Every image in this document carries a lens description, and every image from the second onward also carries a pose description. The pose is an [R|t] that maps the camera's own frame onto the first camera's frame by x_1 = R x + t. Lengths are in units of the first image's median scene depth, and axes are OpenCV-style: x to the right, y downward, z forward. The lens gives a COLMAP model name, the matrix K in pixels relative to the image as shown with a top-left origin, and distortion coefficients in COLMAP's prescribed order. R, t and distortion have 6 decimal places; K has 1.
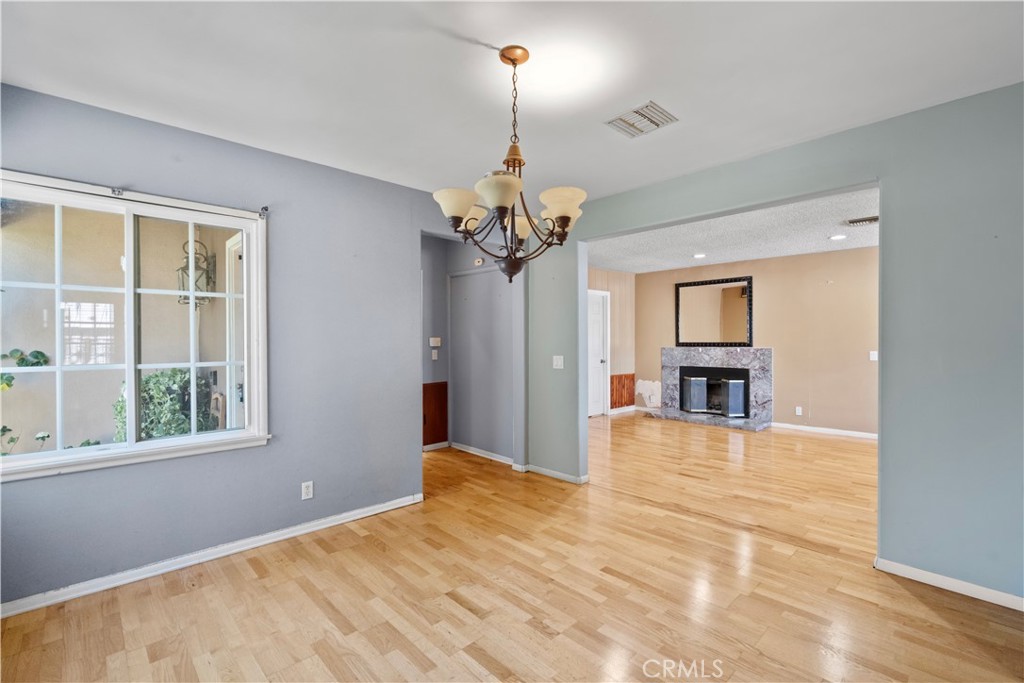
lens RADIAL K [[460.3, 0, 514.8], [0, 460.3, 339.1], [0, 0, 1]] dist [-0.005012, 0.002236]
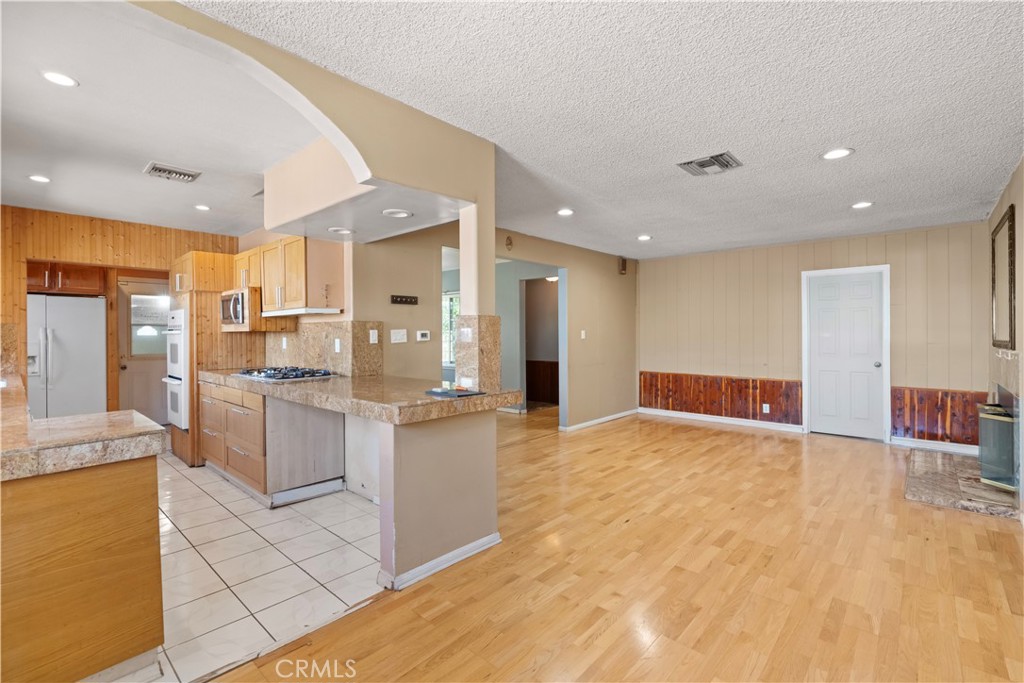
lens RADIAL K [[460.3, 0, 513.1], [0, 460.3, 334.1], [0, 0, 1]] dist [-0.005012, 0.002236]
pose [[0.067599, 0.001951, -0.997711, 1.248951], [0.003486, 0.999992, 0.002192, -0.003023], [0.997706, -0.003627, 0.067592, 0.575719]]
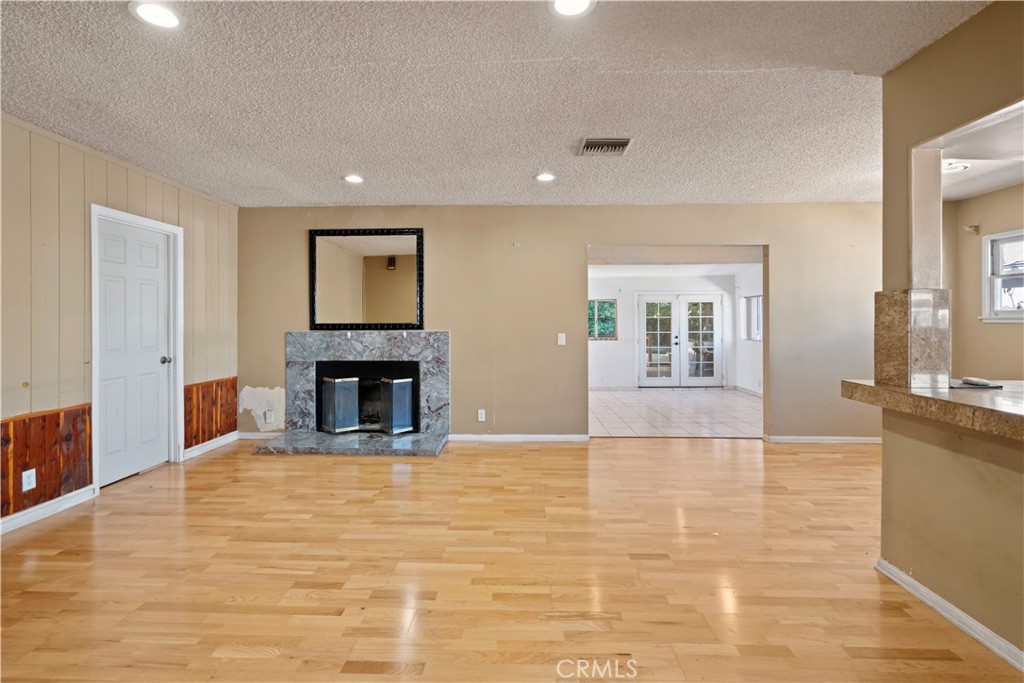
lens RADIAL K [[460.3, 0, 506.5], [0, 460.3, 323.8], [0, 0, 1]] dist [-0.005012, 0.002236]
pose [[0.719477, -0.000882, 0.694515, 0.157001], [-0.002074, 0.999992, 0.003418, 0.007029], [-0.694513, -0.003900, 0.719470, 0.528809]]
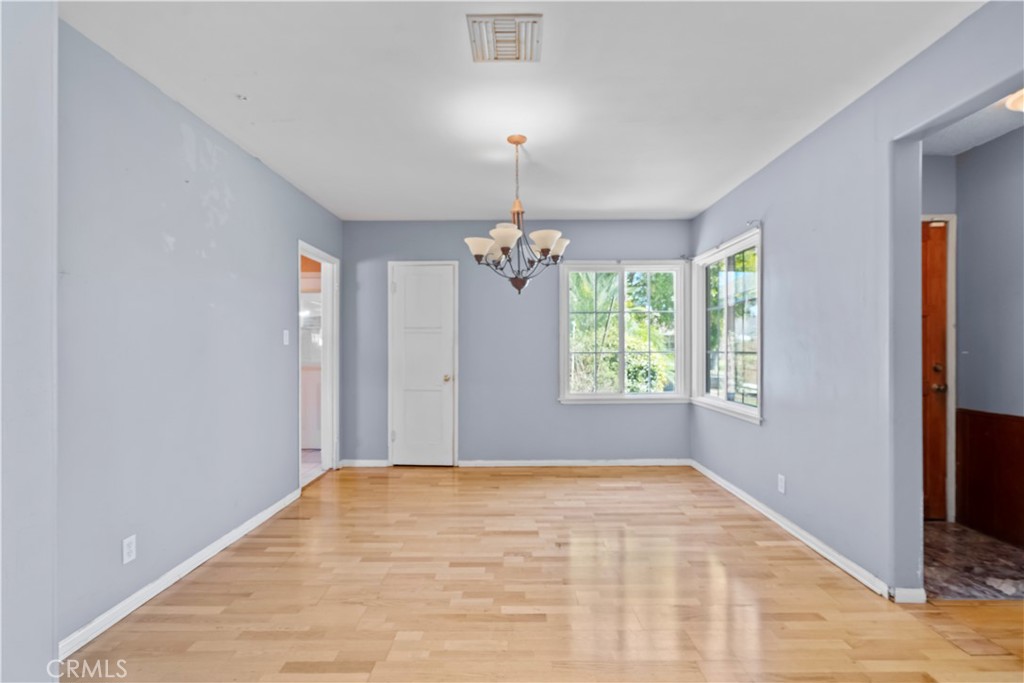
lens RADIAL K [[460.3, 0, 507.4], [0, 460.3, 349.4], [0, 0, 1]] dist [-0.005012, 0.002236]
pose [[-0.702198, 0.010262, -0.711908, 0.388473], [0.008007, 0.999947, 0.006517, 0.014518], [0.711936, -0.001123, -0.702243, 0.733360]]
